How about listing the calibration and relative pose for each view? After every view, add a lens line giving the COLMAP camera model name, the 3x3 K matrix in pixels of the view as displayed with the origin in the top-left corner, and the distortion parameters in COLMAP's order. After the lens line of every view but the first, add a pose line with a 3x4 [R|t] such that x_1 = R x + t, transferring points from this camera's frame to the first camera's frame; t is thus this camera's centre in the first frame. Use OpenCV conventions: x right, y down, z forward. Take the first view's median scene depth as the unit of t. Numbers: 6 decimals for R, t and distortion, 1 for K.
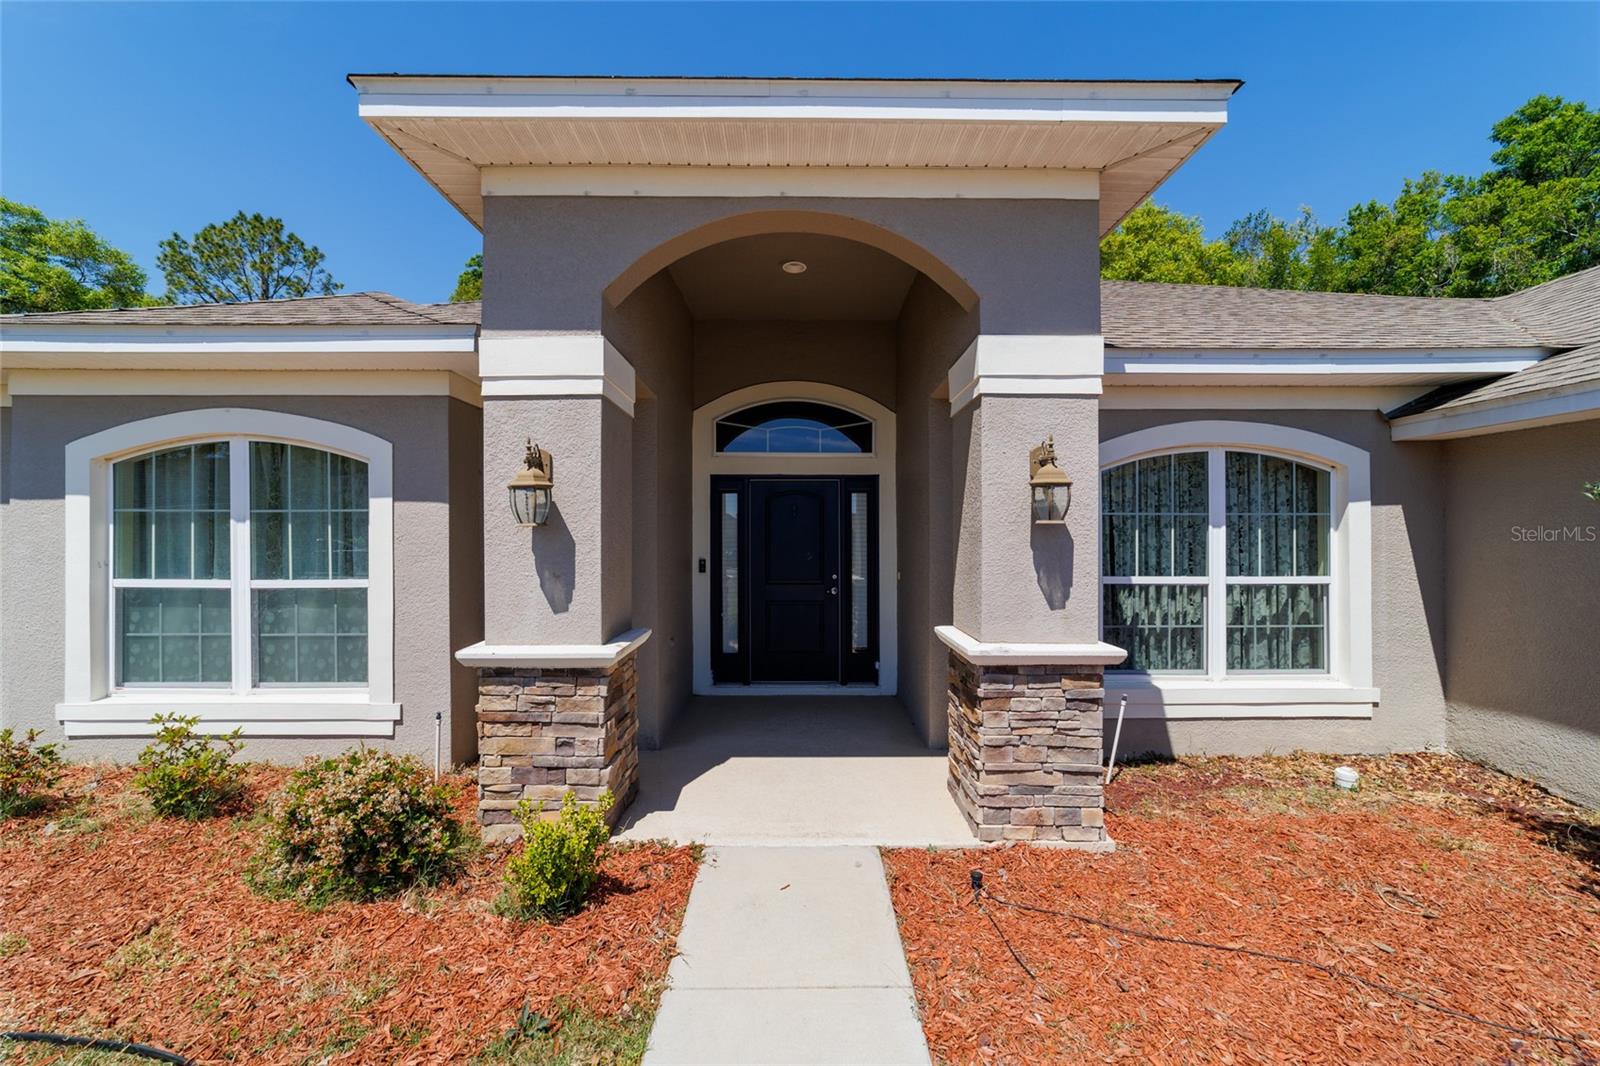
lens RADIAL K [[630.2, 0, 800.0], [0, 630.2, 533.0], [0, 0, 1]] dist [-0.018727, 0.010041]
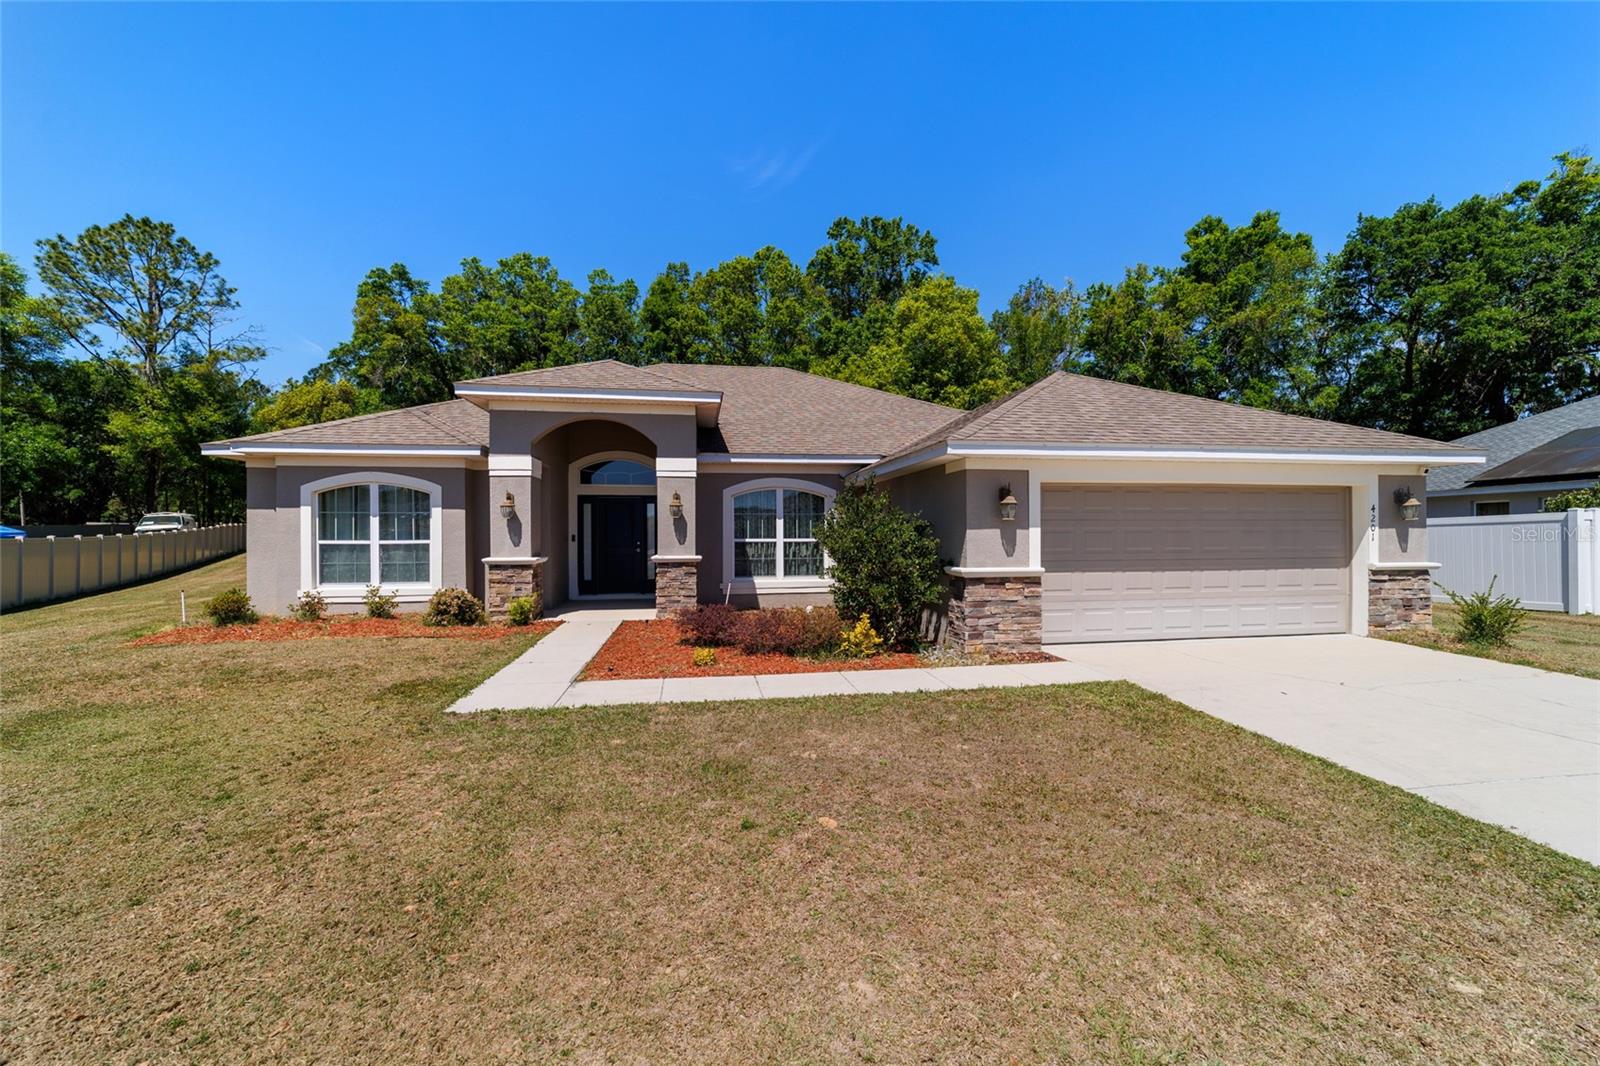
lens RADIAL K [[614.1, 0, 793.4], [0, 614.1, 531.2], [0, 0, 1]] dist [-0.020754, 0.009417]
pose [[0.988698, -0.002229, 0.149906, 0.377855], [0.001511, 0.999987, 0.004902, 0.028511], [-0.149915, -0.004620, 0.988688, -1.612338]]
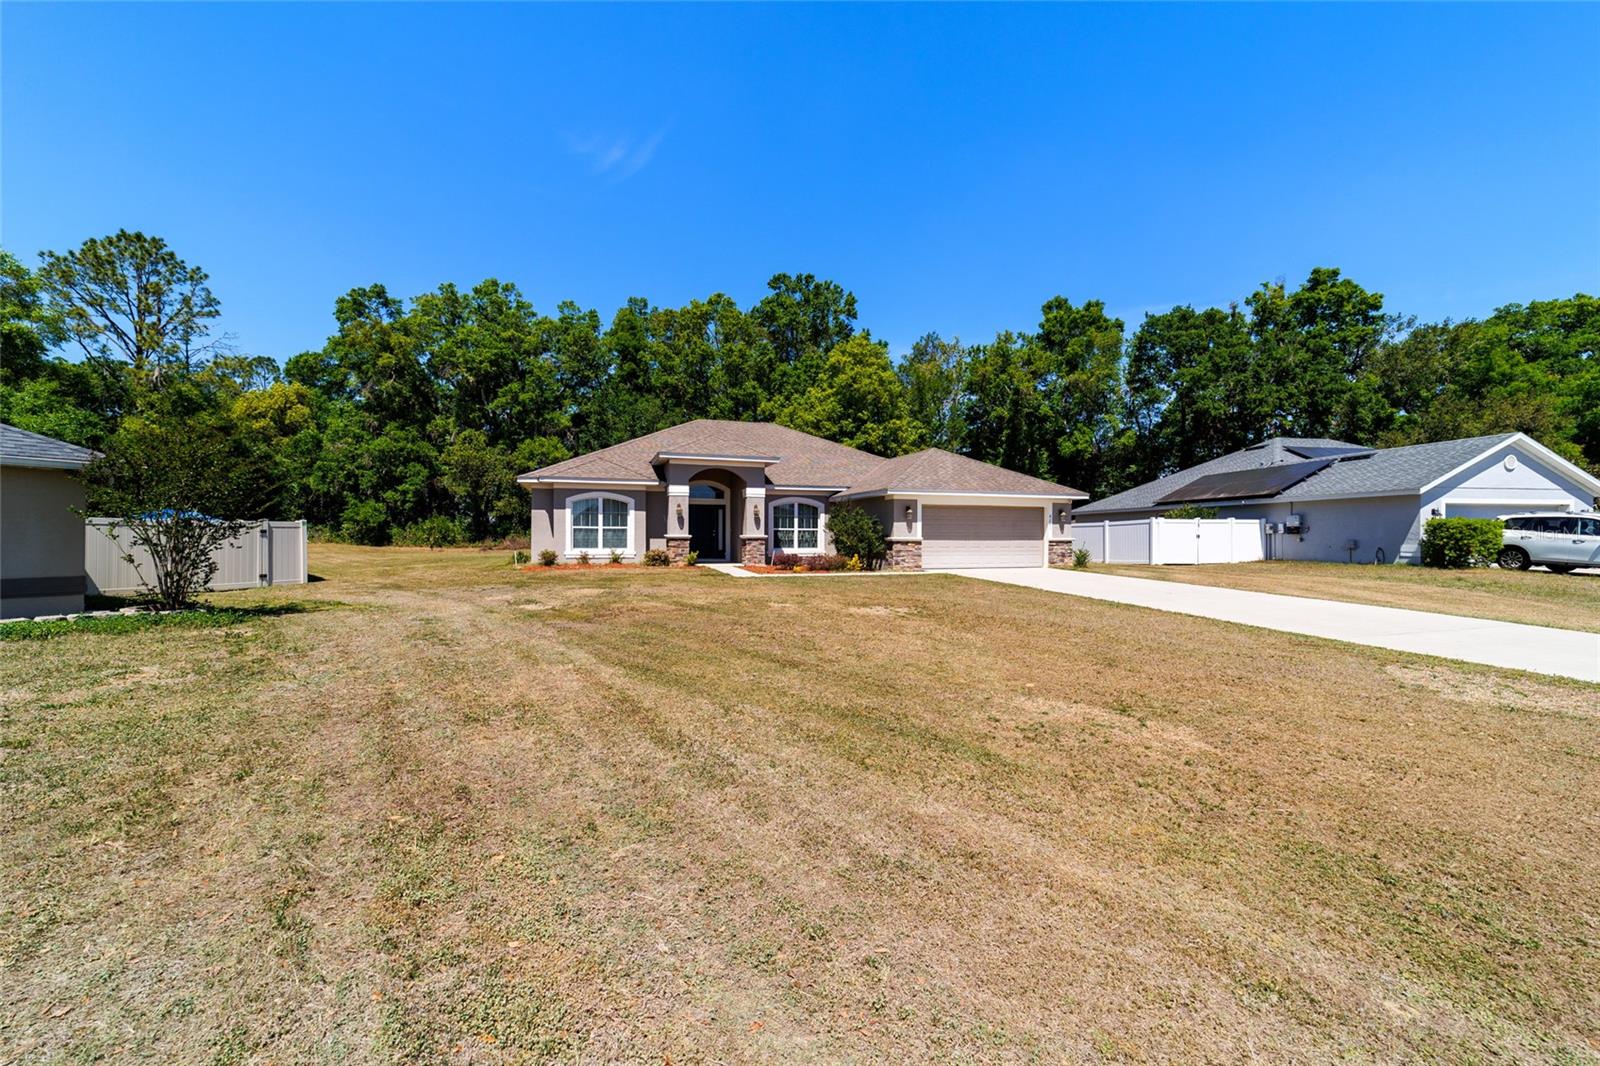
lens RADIAL K [[614.1, 0, 793.4], [0, 614.1, 531.2], [0, 0, 1]] dist [-0.020754, 0.009417]
pose [[0.955231, 0.006803, 0.295782, -0.854574], [-0.006816, 0.999976, -0.000987, 0.103994], [-0.295782, -0.001073, 0.955255, -3.942727]]
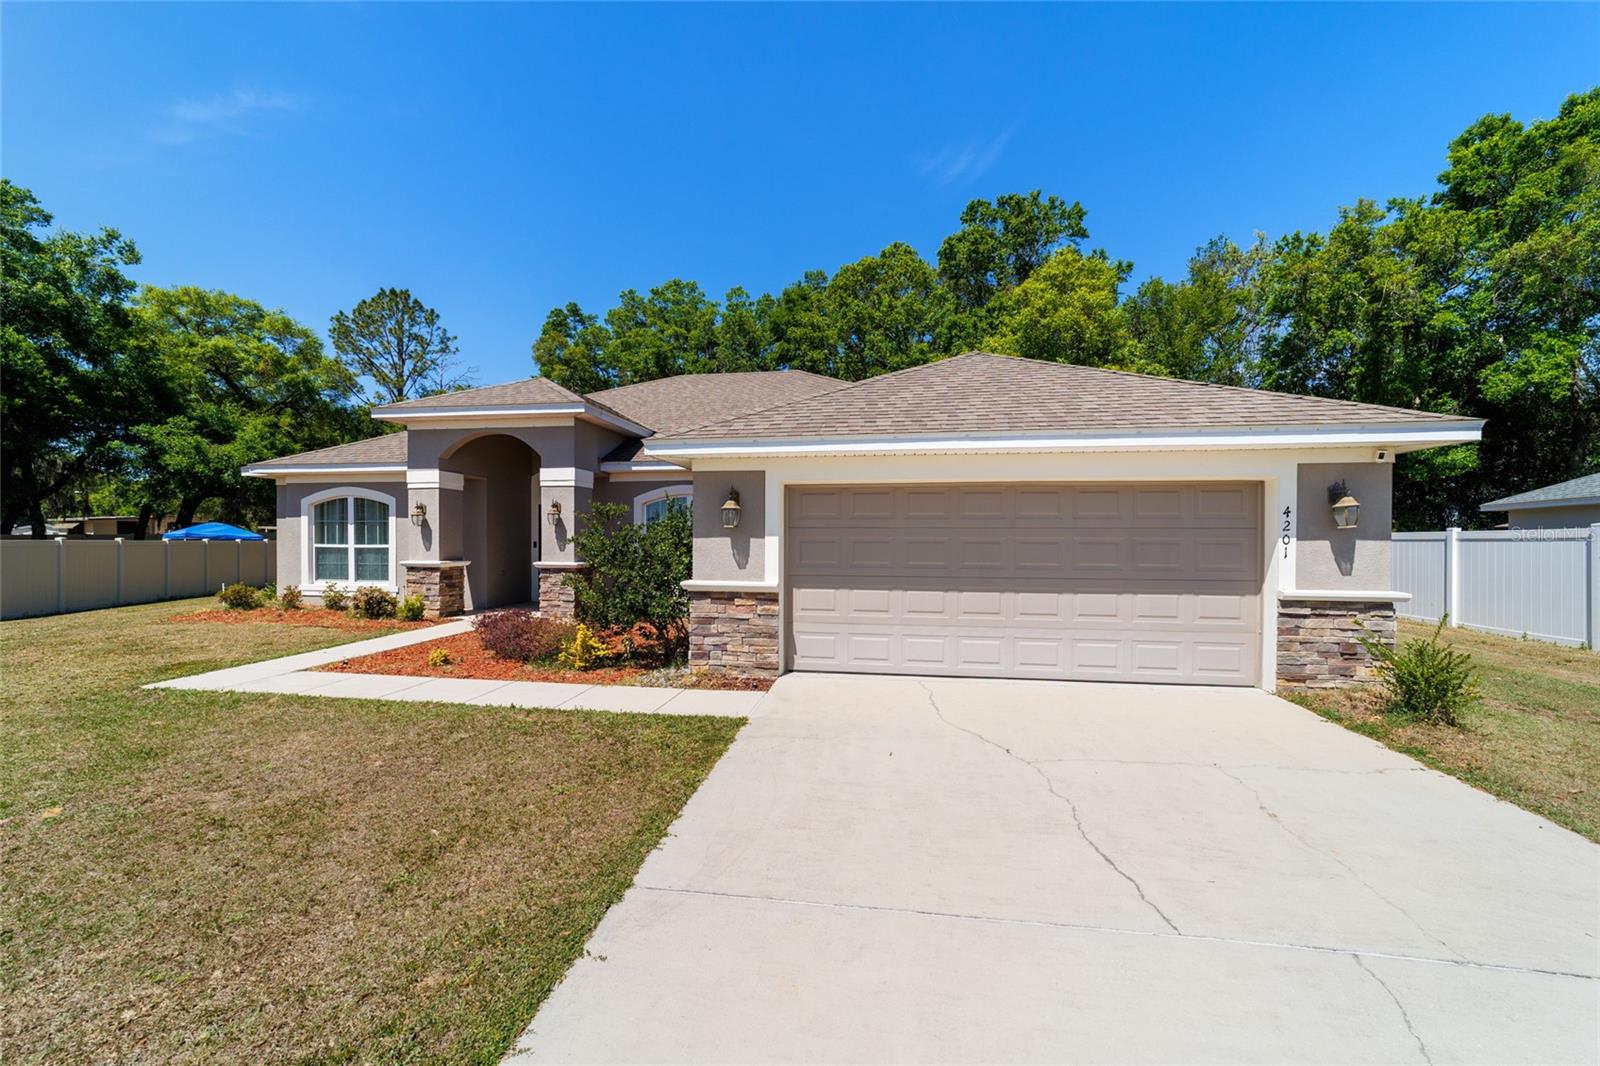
lens RADIAL K [[620.4, 0, 786.4], [0, 620.4, 543.1], [0, 0, 1]] dist [-0.021978, 0.010532]
pose [[0.987017, 0.005642, -0.160516, 1.572275], [-0.003872, 0.999928, 0.011338, 0.026899], [0.160568, -0.010569, 0.986968, -1.510658]]
